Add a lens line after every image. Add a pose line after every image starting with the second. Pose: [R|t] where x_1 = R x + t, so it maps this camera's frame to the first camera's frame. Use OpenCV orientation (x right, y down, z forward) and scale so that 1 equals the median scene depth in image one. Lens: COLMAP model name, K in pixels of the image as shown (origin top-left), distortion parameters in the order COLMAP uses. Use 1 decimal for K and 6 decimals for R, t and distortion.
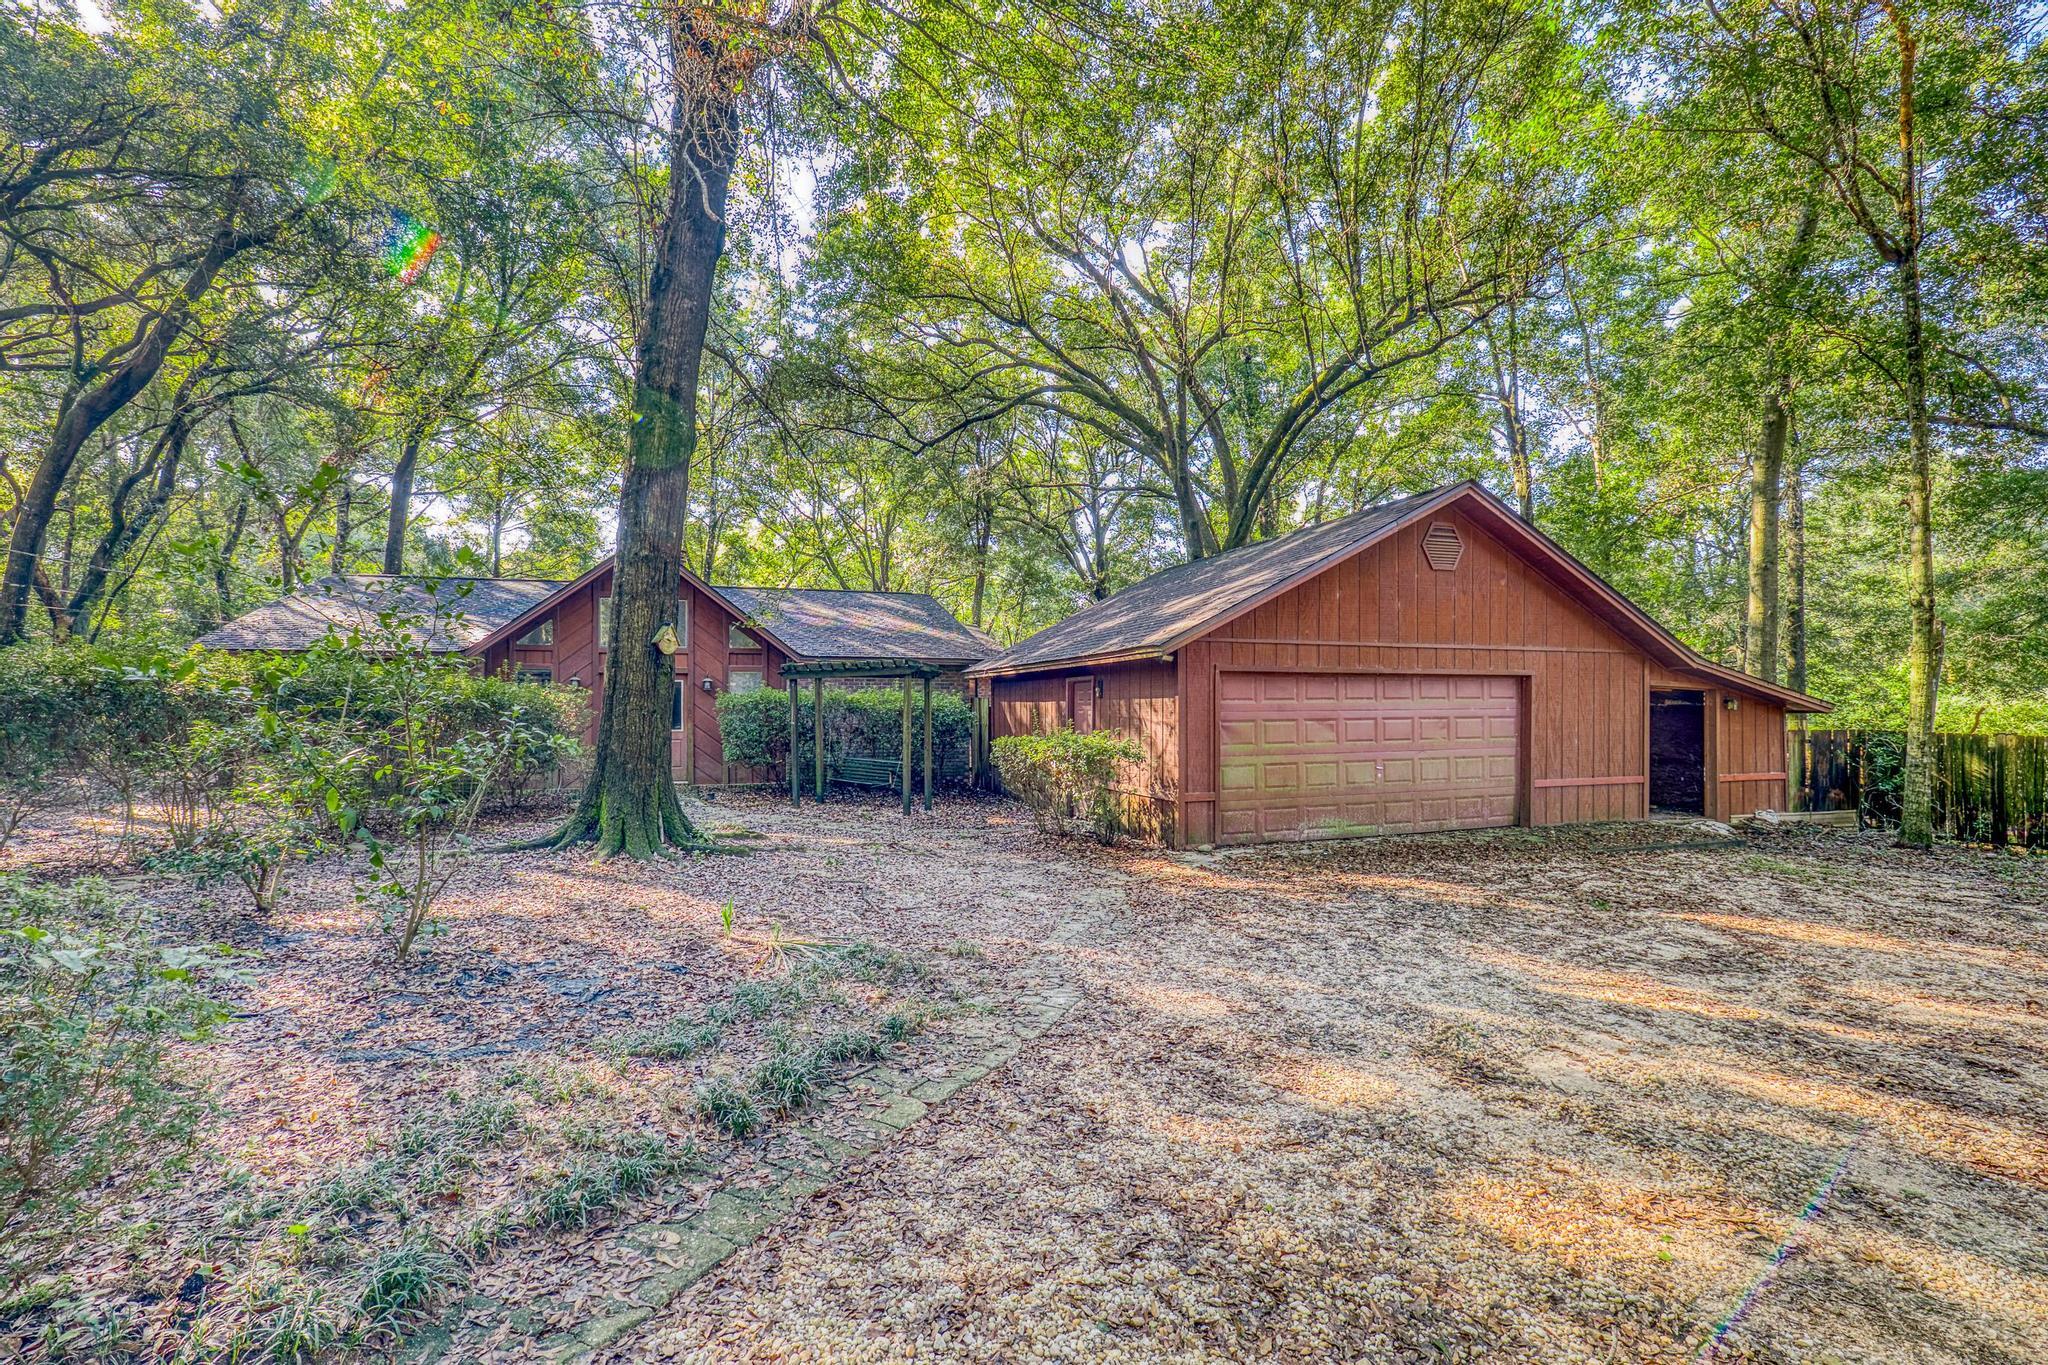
lens RADIAL K [[890.6, 0, 1029.7], [0, 890.6, 685.7], [0, 0, 1]] dist [-0.000635, 0.000058]
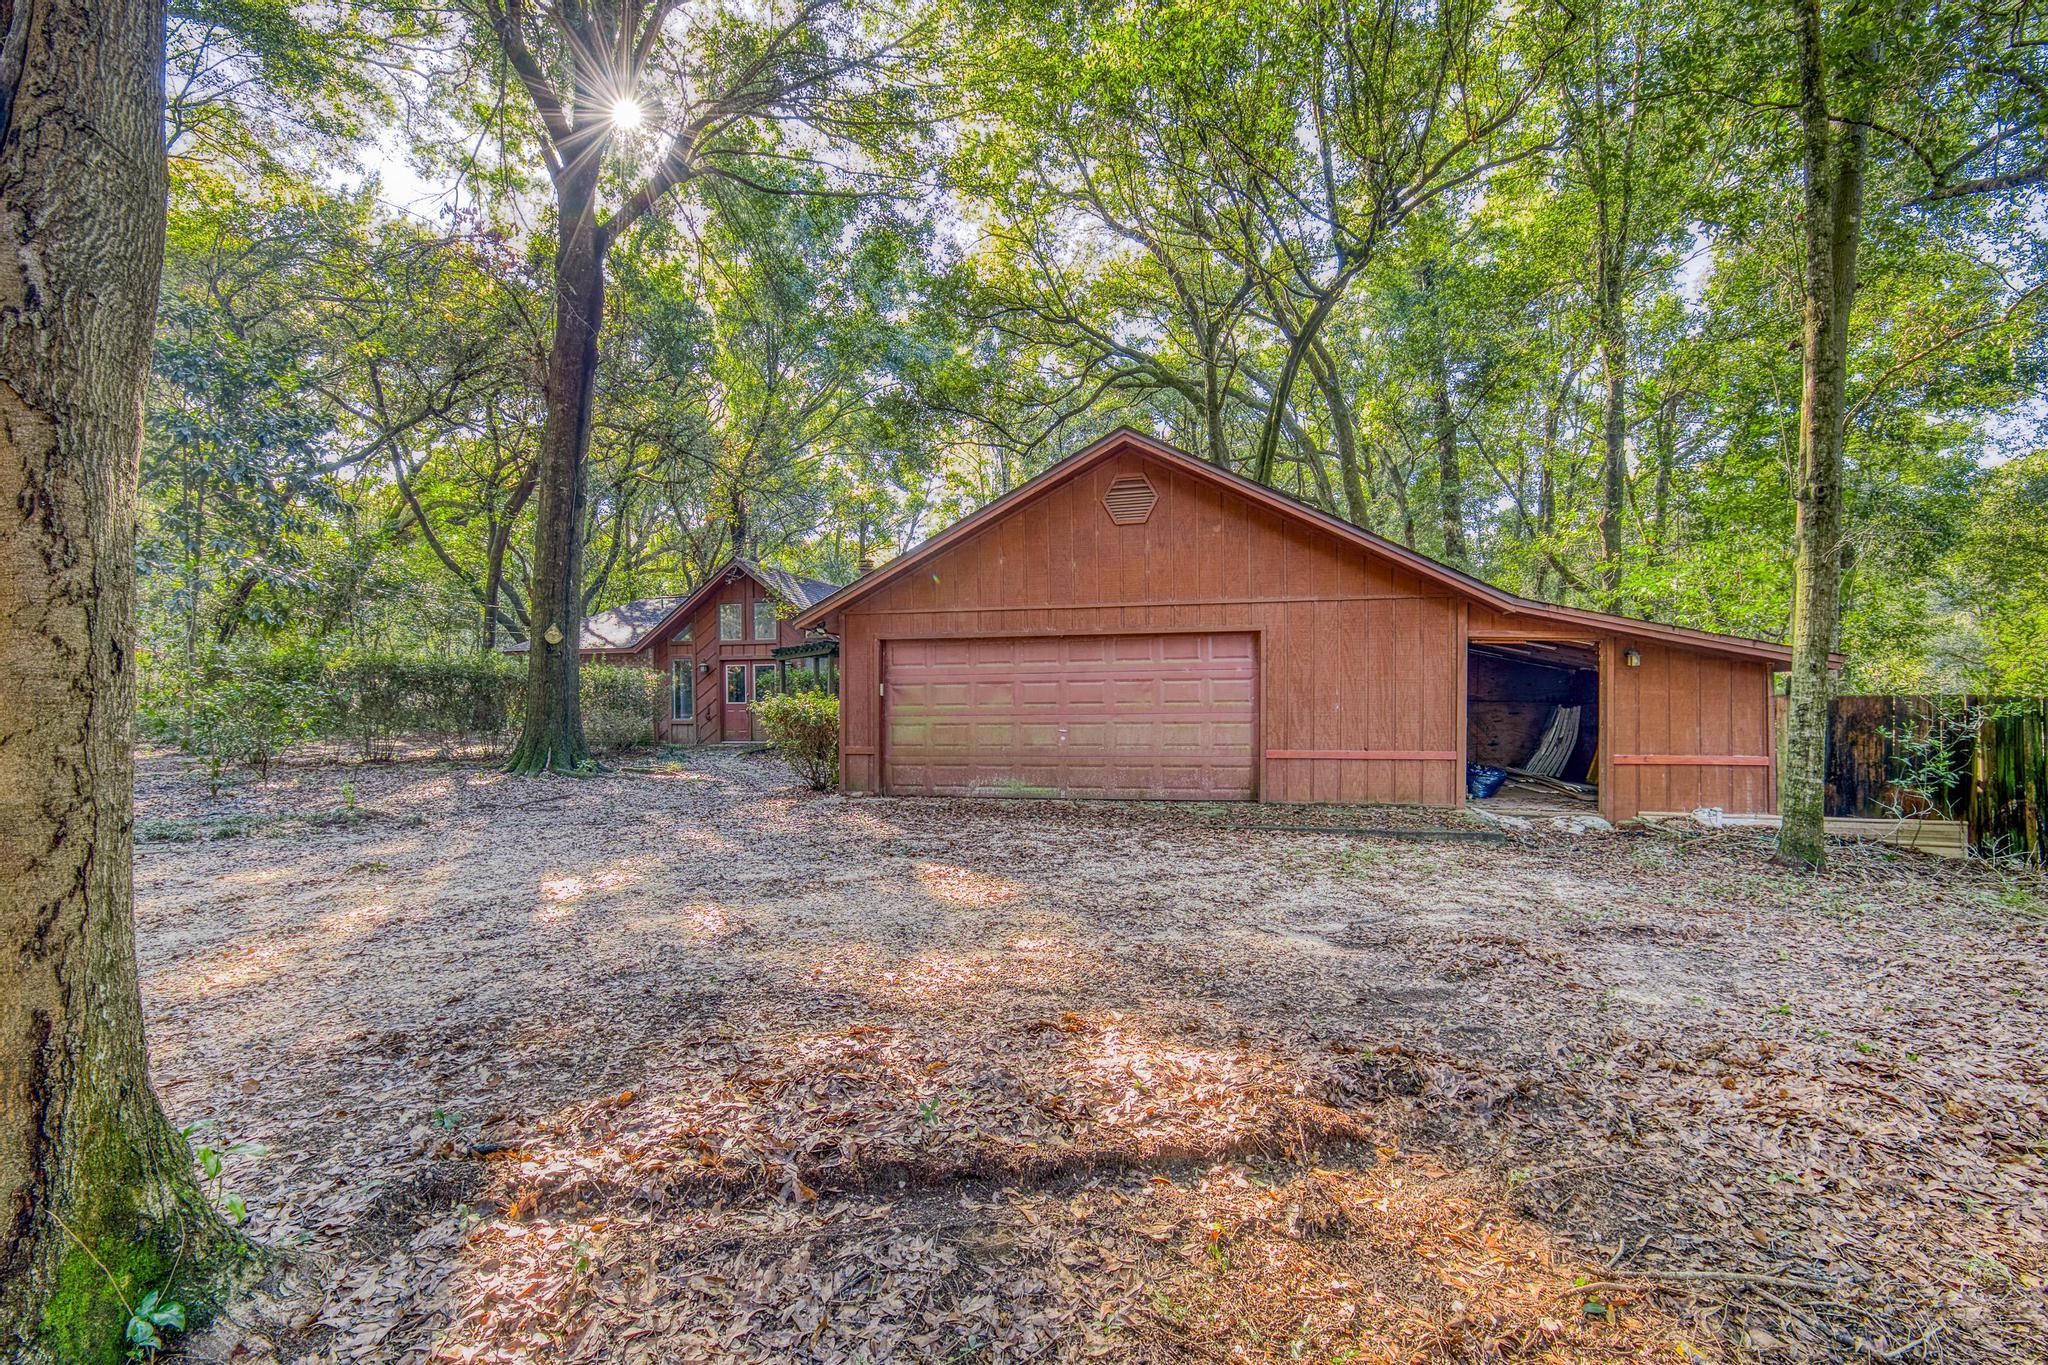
lens RADIAL K [[890.6, 0, 1026.5], [0, 890.6, 688.0], [0, 0, 1]] dist [-0.000635, 0.000058]
pose [[0.850683, -0.009437, -0.525595, 0.821787], [0.018154, 0.999770, 0.011431, 0.030388], [0.525366, -0.019266, 0.850658, 0.123812]]
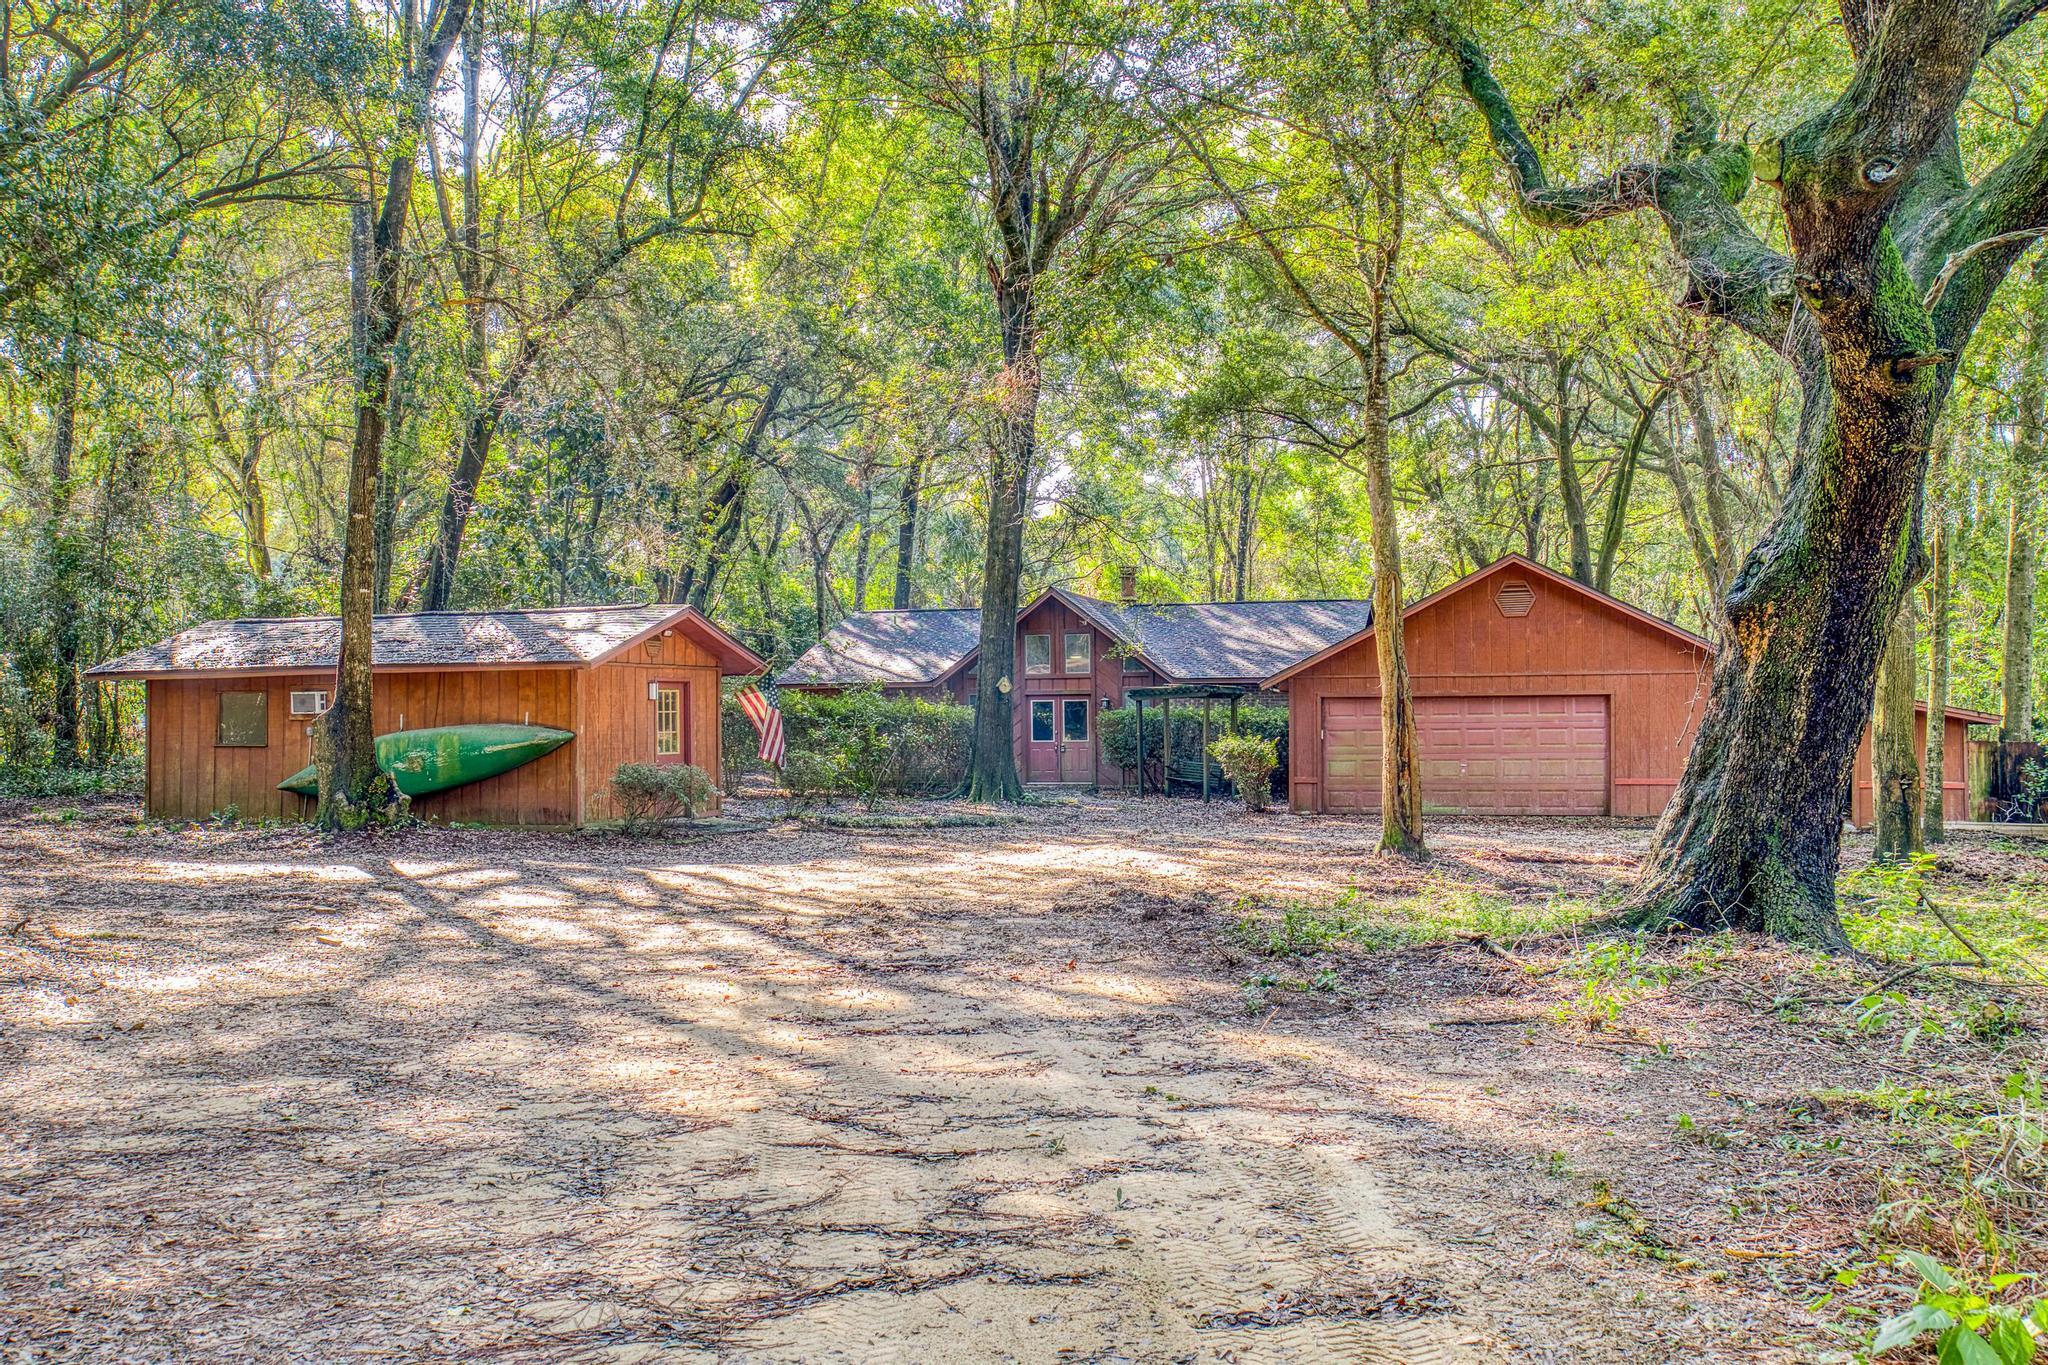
lens RADIAL K [[2047.6, 0, 1024.5], [0, 2047.6, 684.1], [0, 0, 1]] dist [0.006986, 0.000000]
pose [[0.834517, -0.012925, -0.550831, 1.451318], [0.016981, 0.999853, 0.002266, -0.047198], [0.550721, -0.011245, 0.834614, -1.850289]]
